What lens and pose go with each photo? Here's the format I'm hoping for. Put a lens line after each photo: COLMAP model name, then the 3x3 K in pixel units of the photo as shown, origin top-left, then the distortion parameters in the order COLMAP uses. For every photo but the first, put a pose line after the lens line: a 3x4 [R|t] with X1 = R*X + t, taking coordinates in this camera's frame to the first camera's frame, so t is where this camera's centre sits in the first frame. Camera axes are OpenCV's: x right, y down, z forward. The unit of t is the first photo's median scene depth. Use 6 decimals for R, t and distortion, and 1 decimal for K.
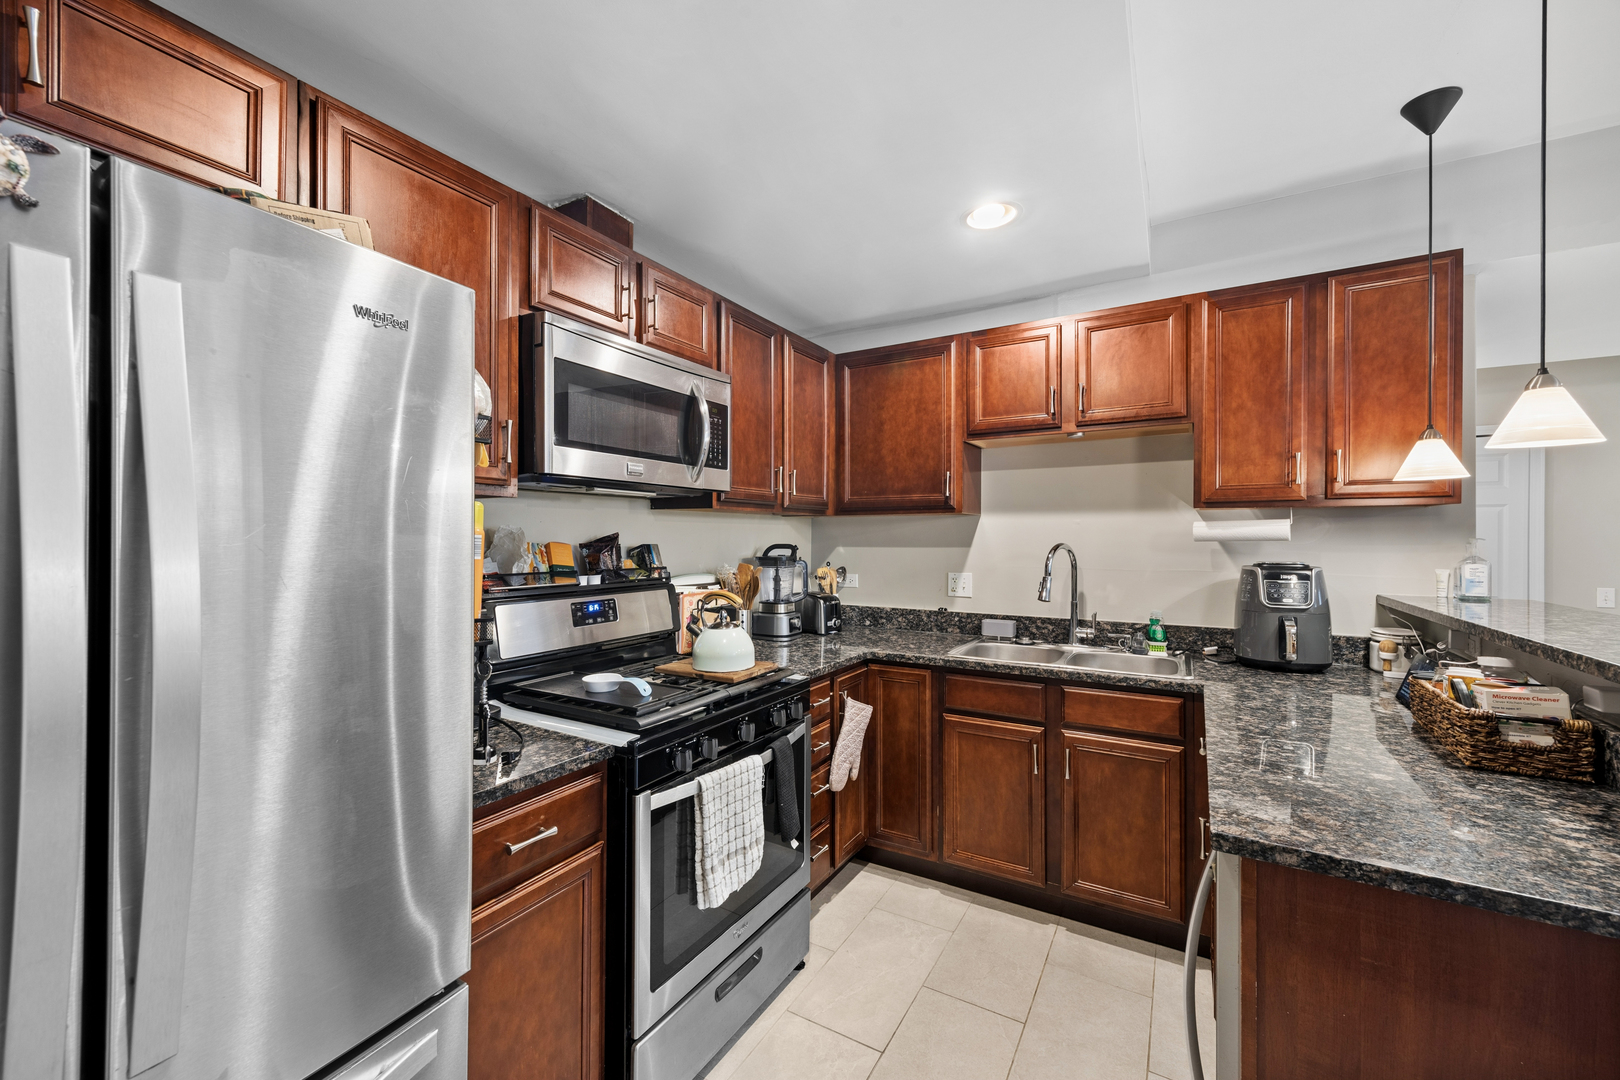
lens RADIAL K [[642.9, 0, 802.4], [0, 642.9, 539.6], [0, 0, 1]] dist [0.006613, 0.000216]
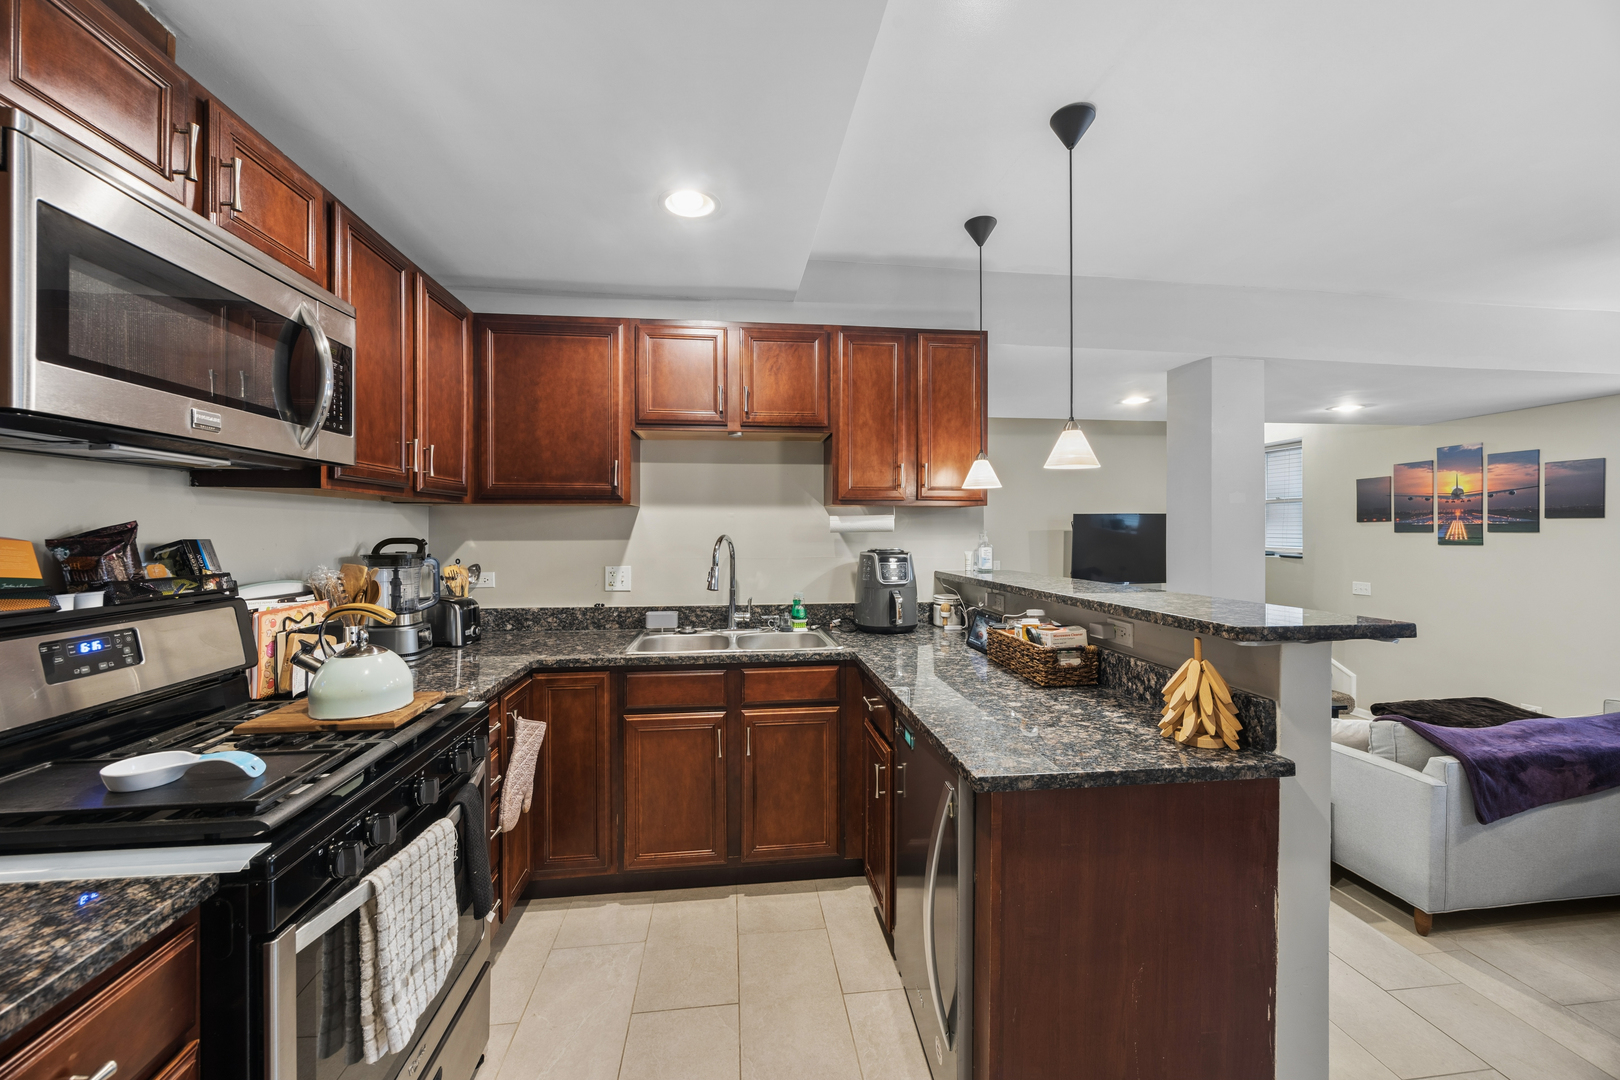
lens RADIAL K [[613.0, 0, 803.8], [0, 613.0, 533.7], [0, 0, 1]] dist [-0.006984, 0.000775]
pose [[0.792297, -0.004430, 0.610120, -0.136012], [0.003545, 0.999990, 0.002656, 0.001917], [-0.610126, 0.000058, 0.792305, 0.142710]]
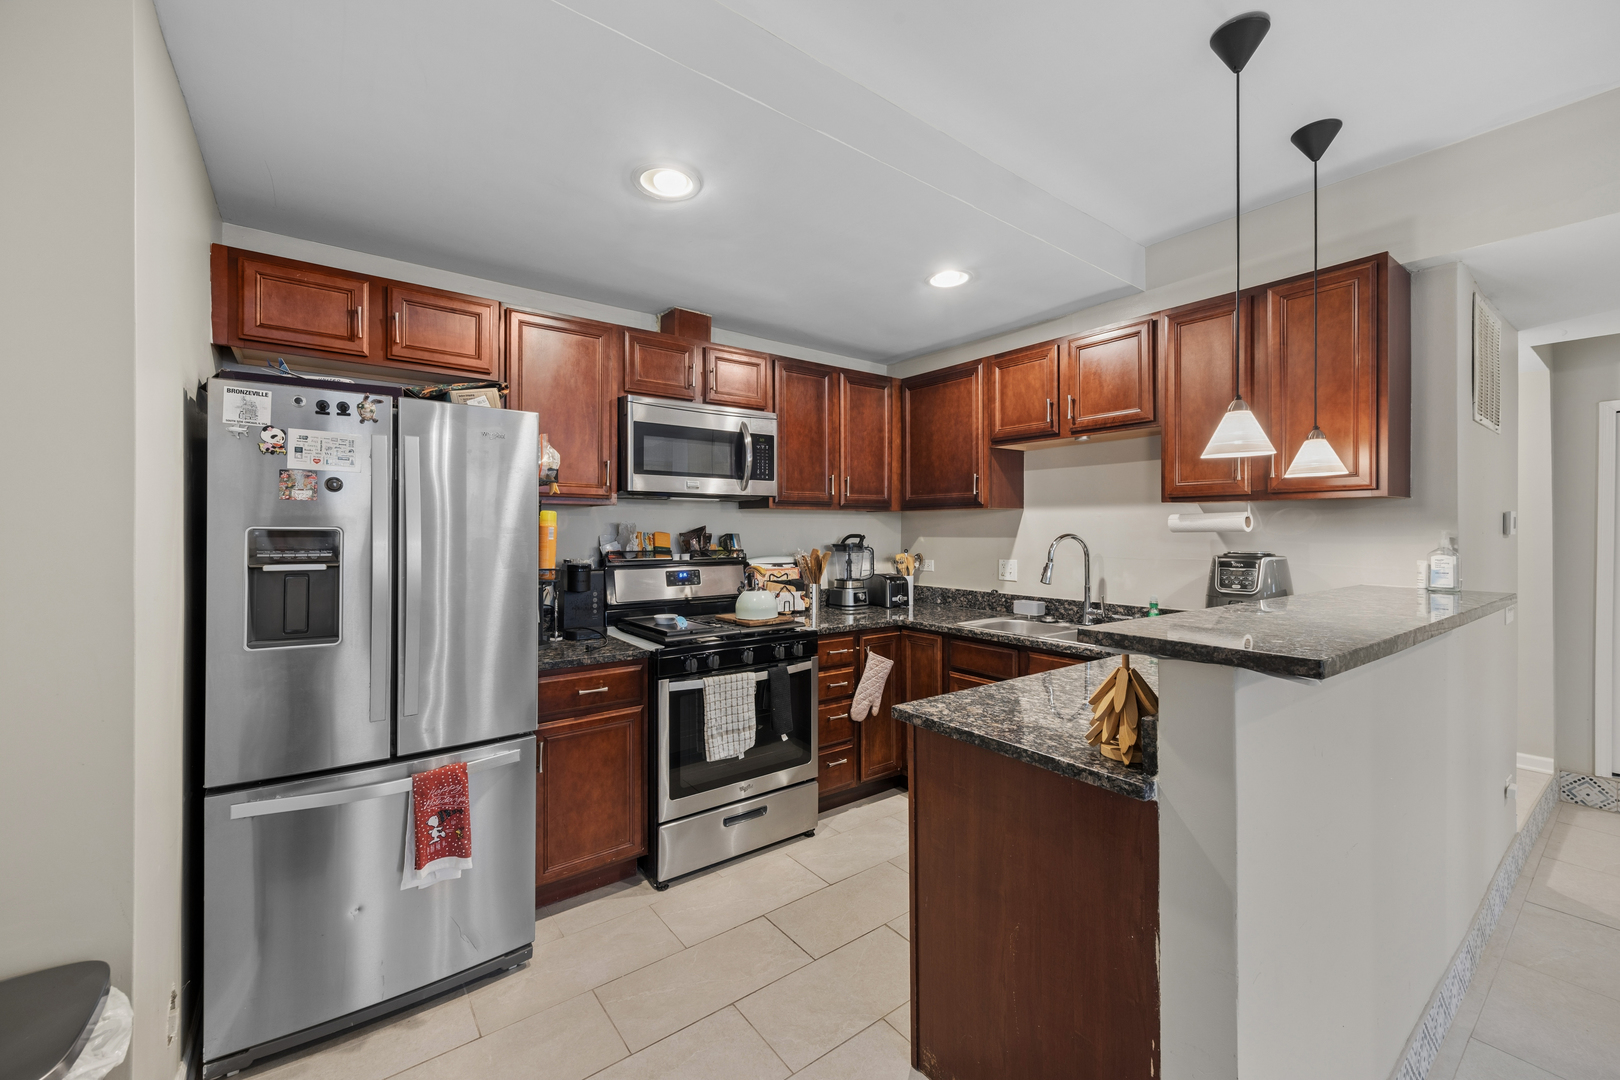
lens RADIAL K [[642.9, 0, 807.1], [0, 642.9, 534.1], [0, 0, 1]] dist [0.006613, 0.000216]
pose [[0.927719, 0.002967, -0.373268, 0.485864], [-0.001421, 0.999989, 0.004415, 0.001857], [0.373277, -0.003566, 0.927713, -0.283464]]
